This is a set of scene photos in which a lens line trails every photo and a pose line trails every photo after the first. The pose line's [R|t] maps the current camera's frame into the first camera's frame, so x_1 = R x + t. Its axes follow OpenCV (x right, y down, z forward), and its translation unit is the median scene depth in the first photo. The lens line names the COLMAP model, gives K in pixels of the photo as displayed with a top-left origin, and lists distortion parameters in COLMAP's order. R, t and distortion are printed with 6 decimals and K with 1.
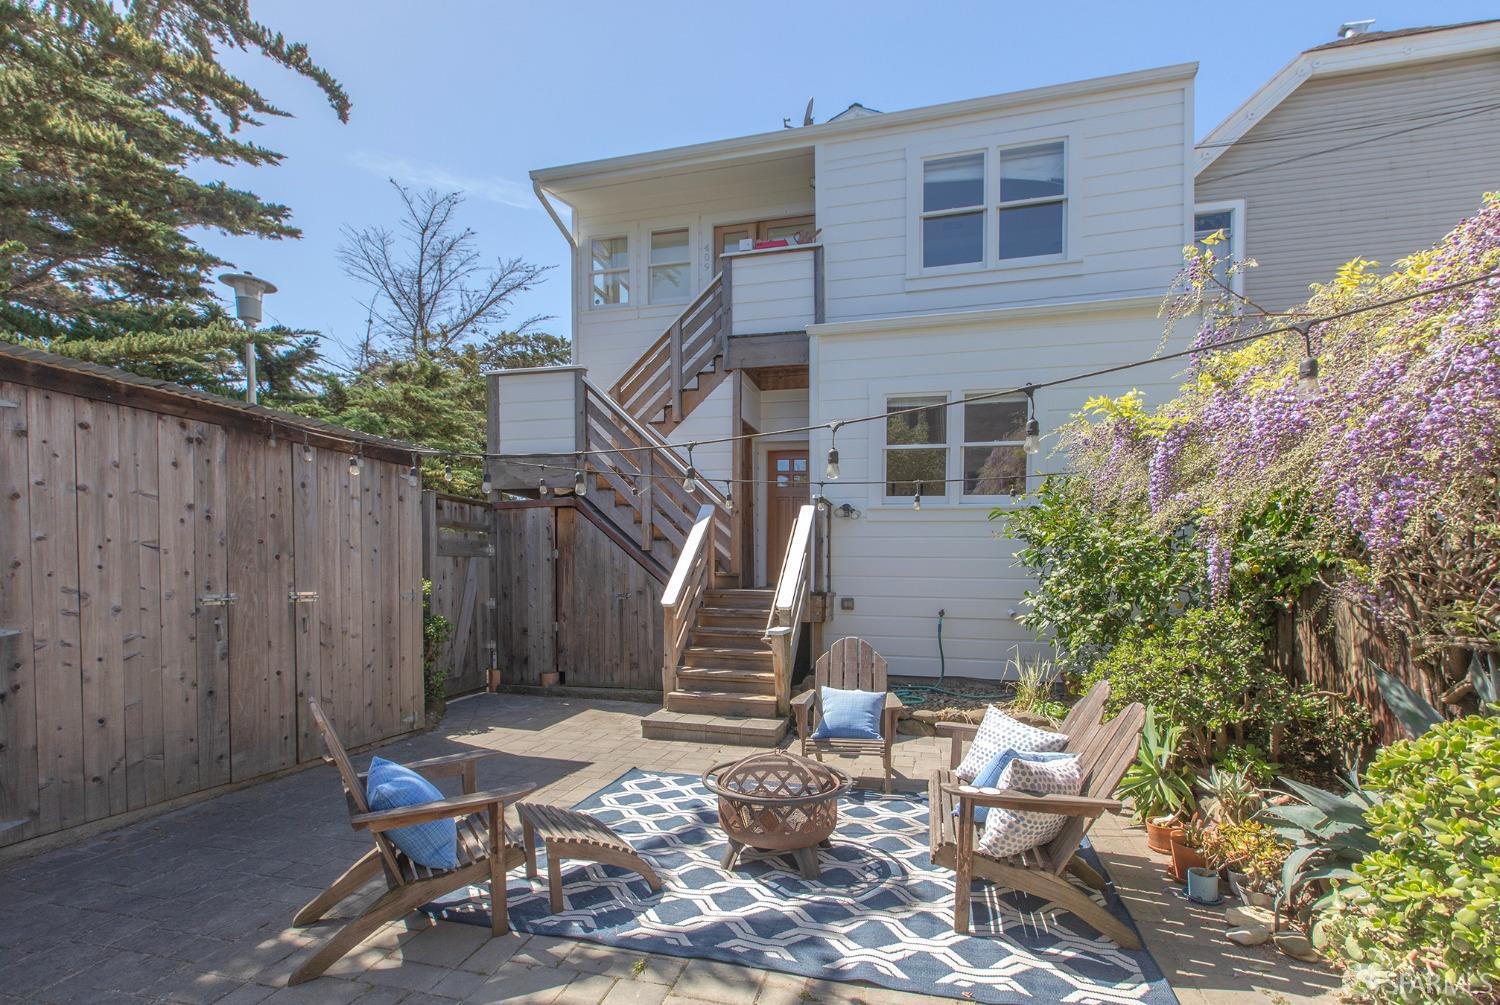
lens RADIAL K [[674.1, 0, 687.8], [0, 674.1, 609.7], [0, 0, 1]] dist [0.010555, 0.000365]
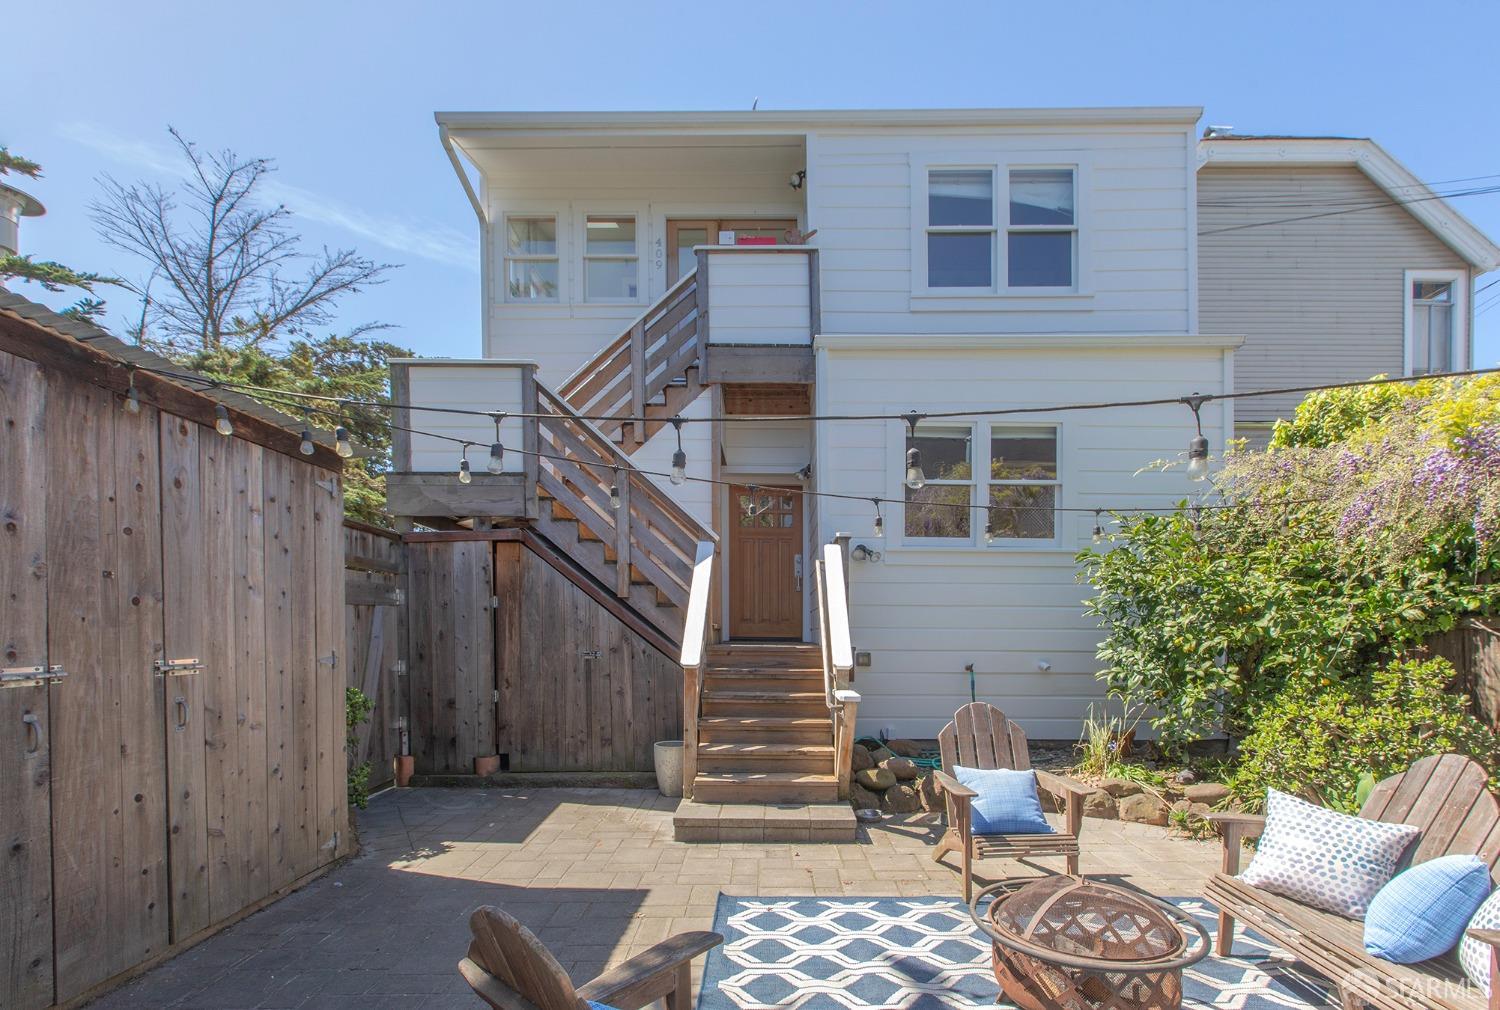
lens RADIAL K [[693.4, 0, 703.7], [0, 693.4, 652.7], [0, 0, 1]] dist [0.005530, 0.000099]
pose [[0.963197, -0.016512, 0.268288, -0.199582], [0.020927, 0.999688, -0.013603, -0.009787], [-0.267980, 0.018716, 0.963243, 0.193490]]
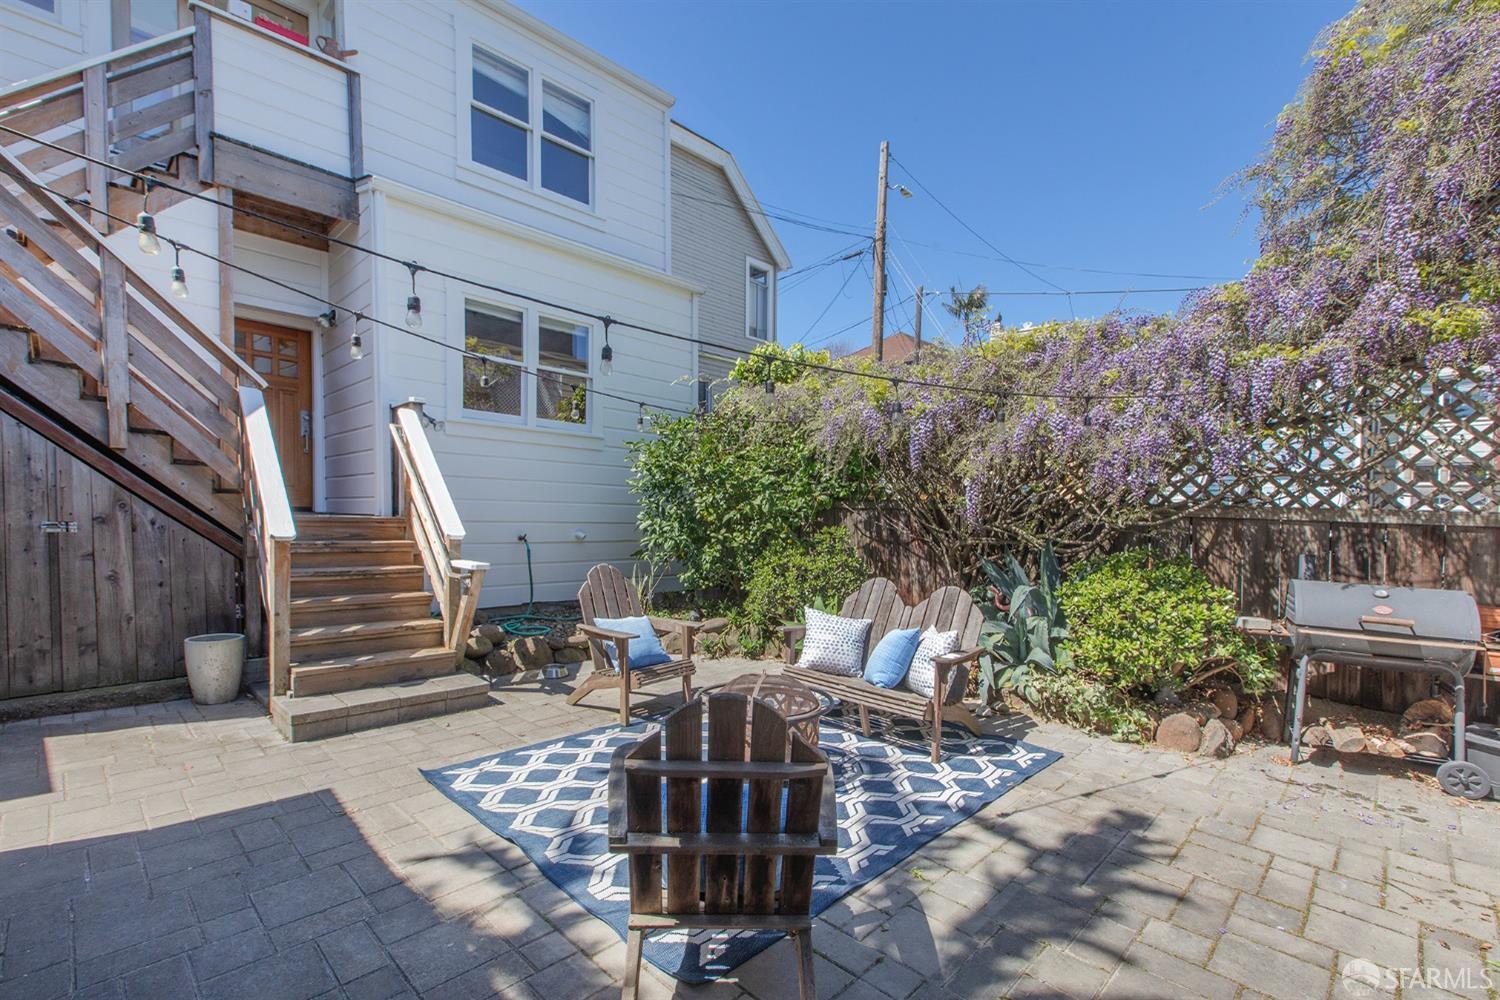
lens RADIAL K [[758.1, 0, 700.0], [0, 758.1, 542.2], [0, 0, 1]] dist [0.010641, 0.000808]
pose [[0.469758, -0.036819, 0.882027, -0.431120], [0.027860, 0.999251, 0.026875, -0.010545], [-0.882355, 0.011948, 0.470432, 0.252509]]
